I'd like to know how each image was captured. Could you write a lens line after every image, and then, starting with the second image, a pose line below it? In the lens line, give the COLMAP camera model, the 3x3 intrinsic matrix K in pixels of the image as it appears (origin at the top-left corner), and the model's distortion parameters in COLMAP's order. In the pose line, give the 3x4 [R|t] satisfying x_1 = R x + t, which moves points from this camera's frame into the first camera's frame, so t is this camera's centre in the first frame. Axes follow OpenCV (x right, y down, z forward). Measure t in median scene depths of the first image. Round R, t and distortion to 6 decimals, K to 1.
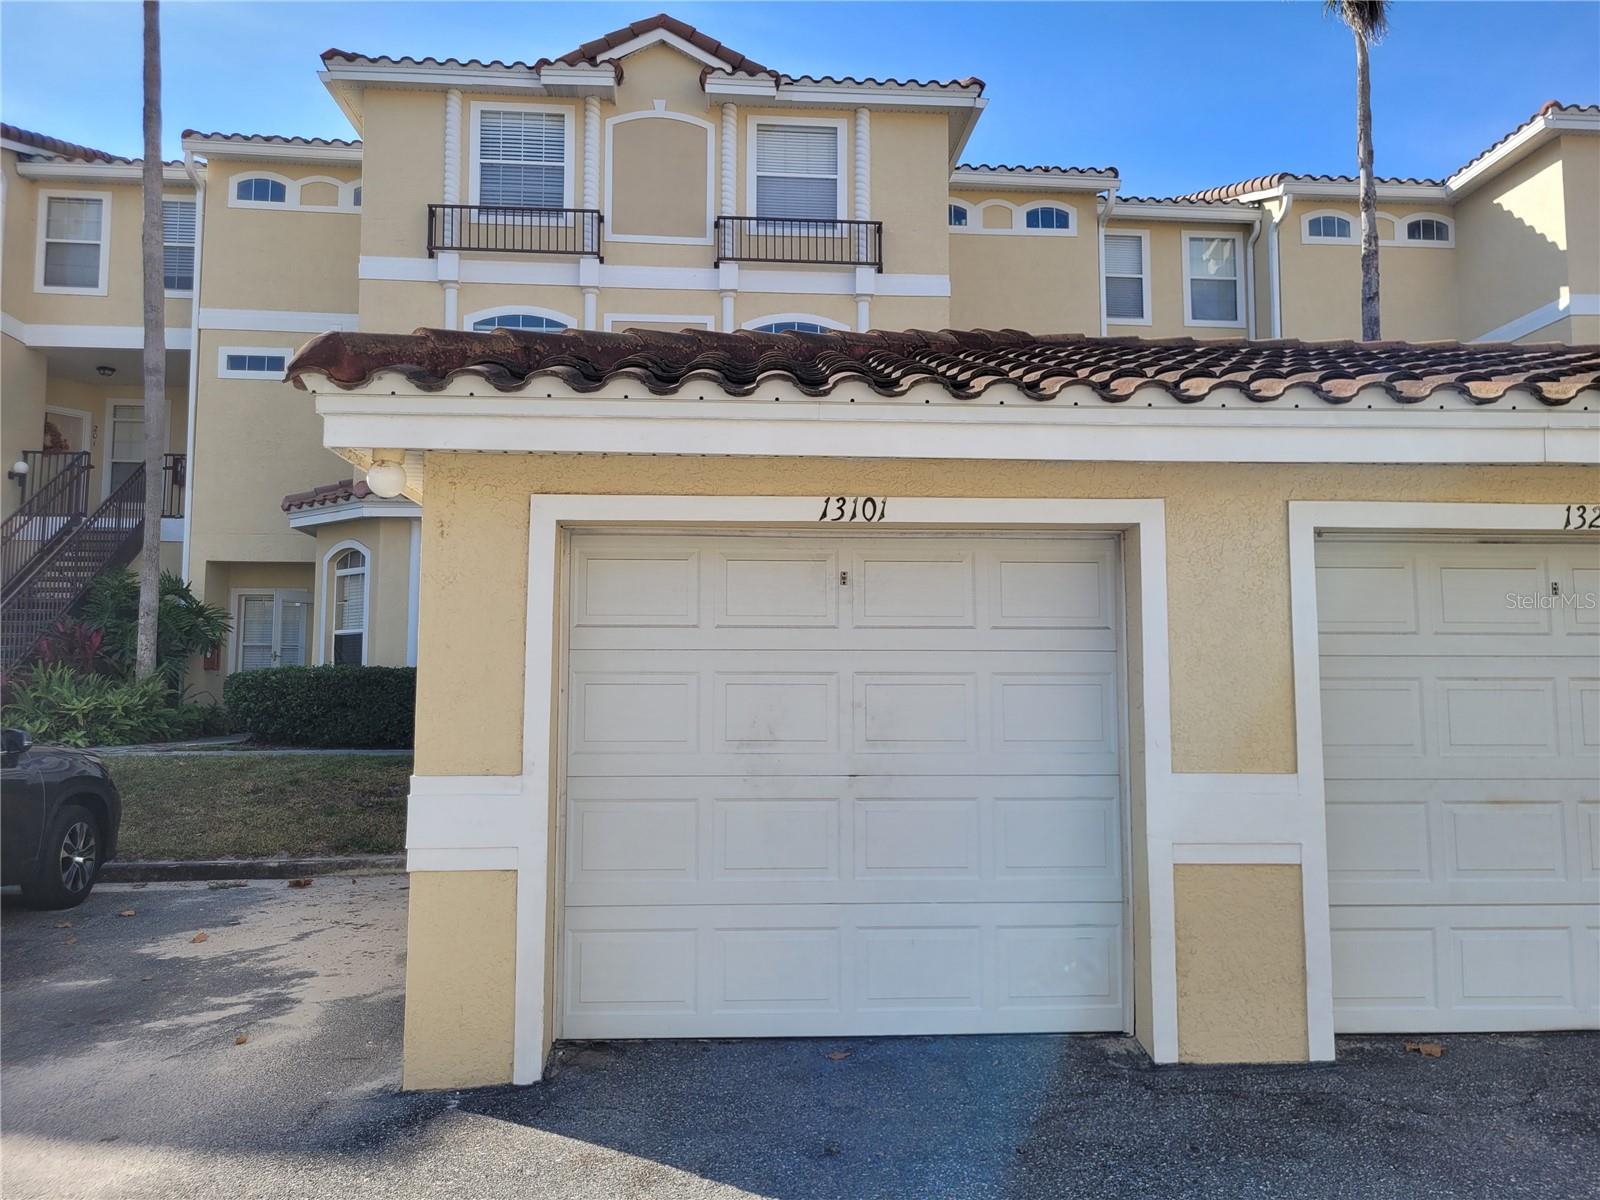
lens RADIAL K [[1205.7, 0, 798.1], [0, 1205.7, 594.8], [0, 0, 1]] dist [0.039441, -0.030120]
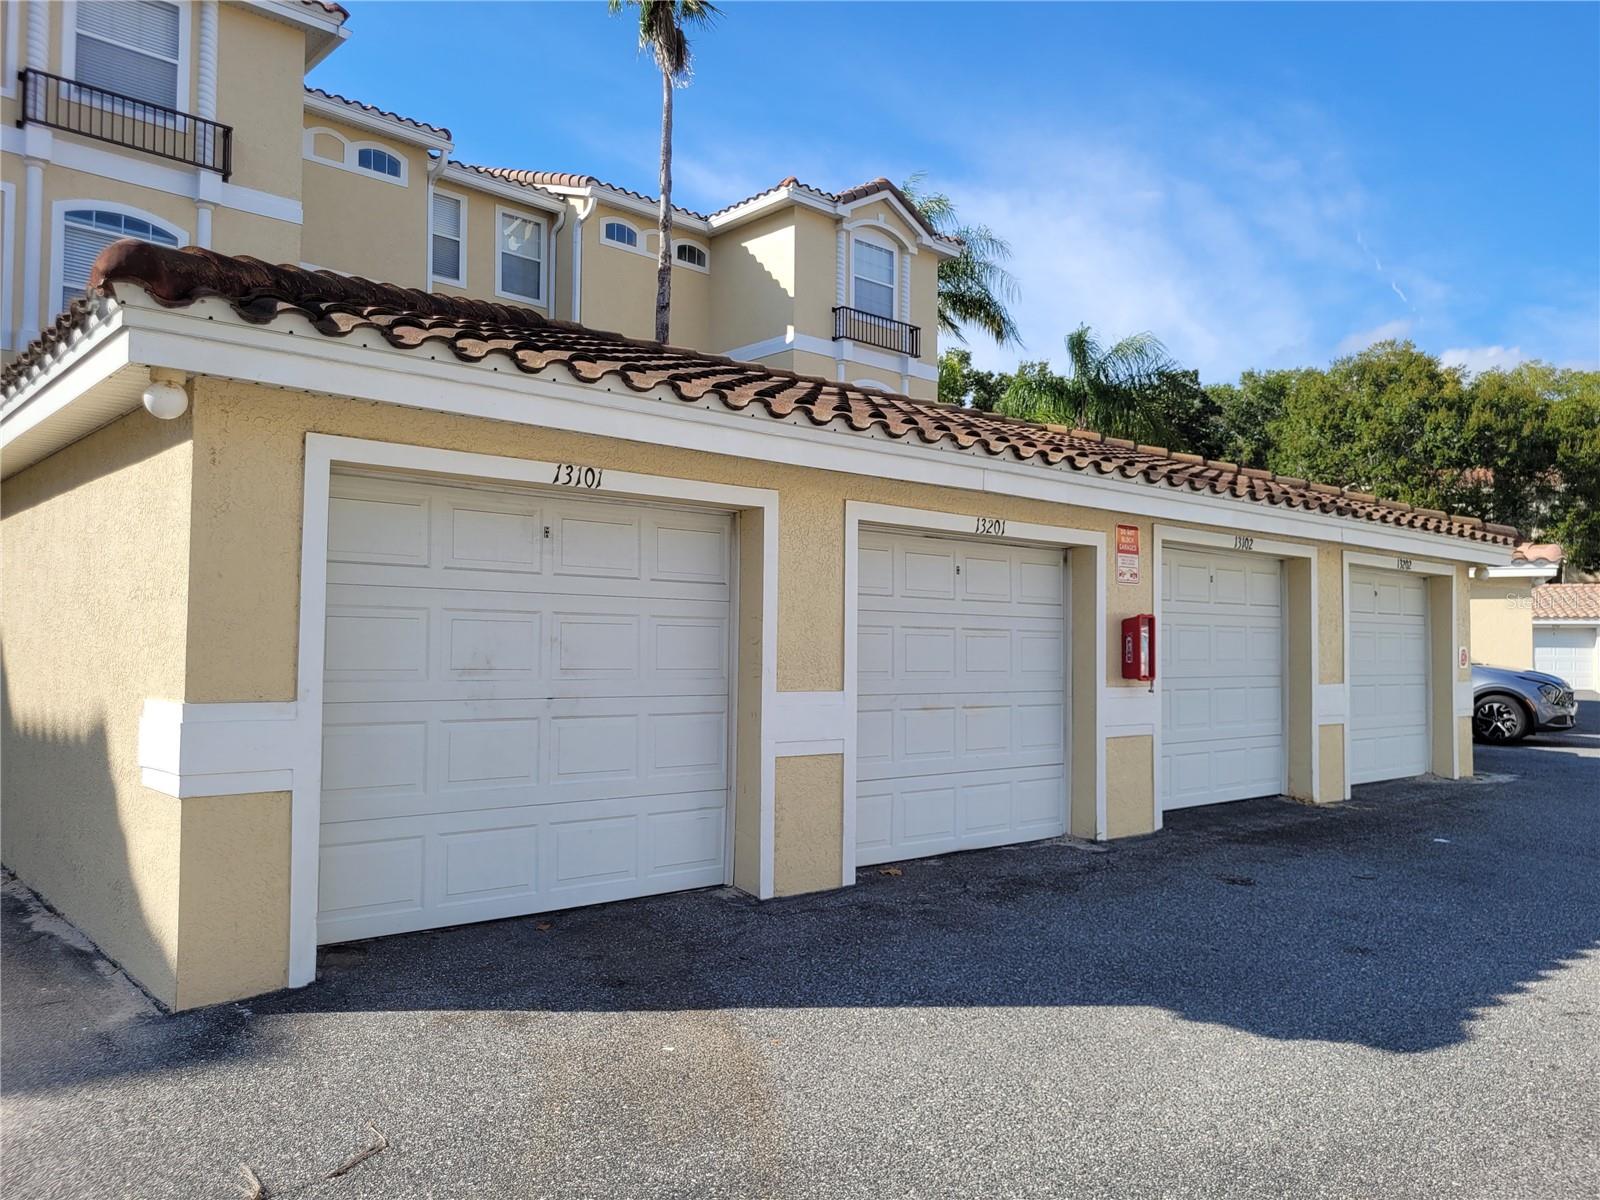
lens RADIAL K [[1205.7, 0, 785.6], [0, 1205.7, 603.4], [0, 0, 1]] dist [0.039441, -0.030120]
pose [[0.791373, 0.033195, 0.610431, -0.500119], [-0.064786, 0.997456, 0.029747, 0.005652], [-0.607891, -0.063088, 0.791510, -0.079560]]
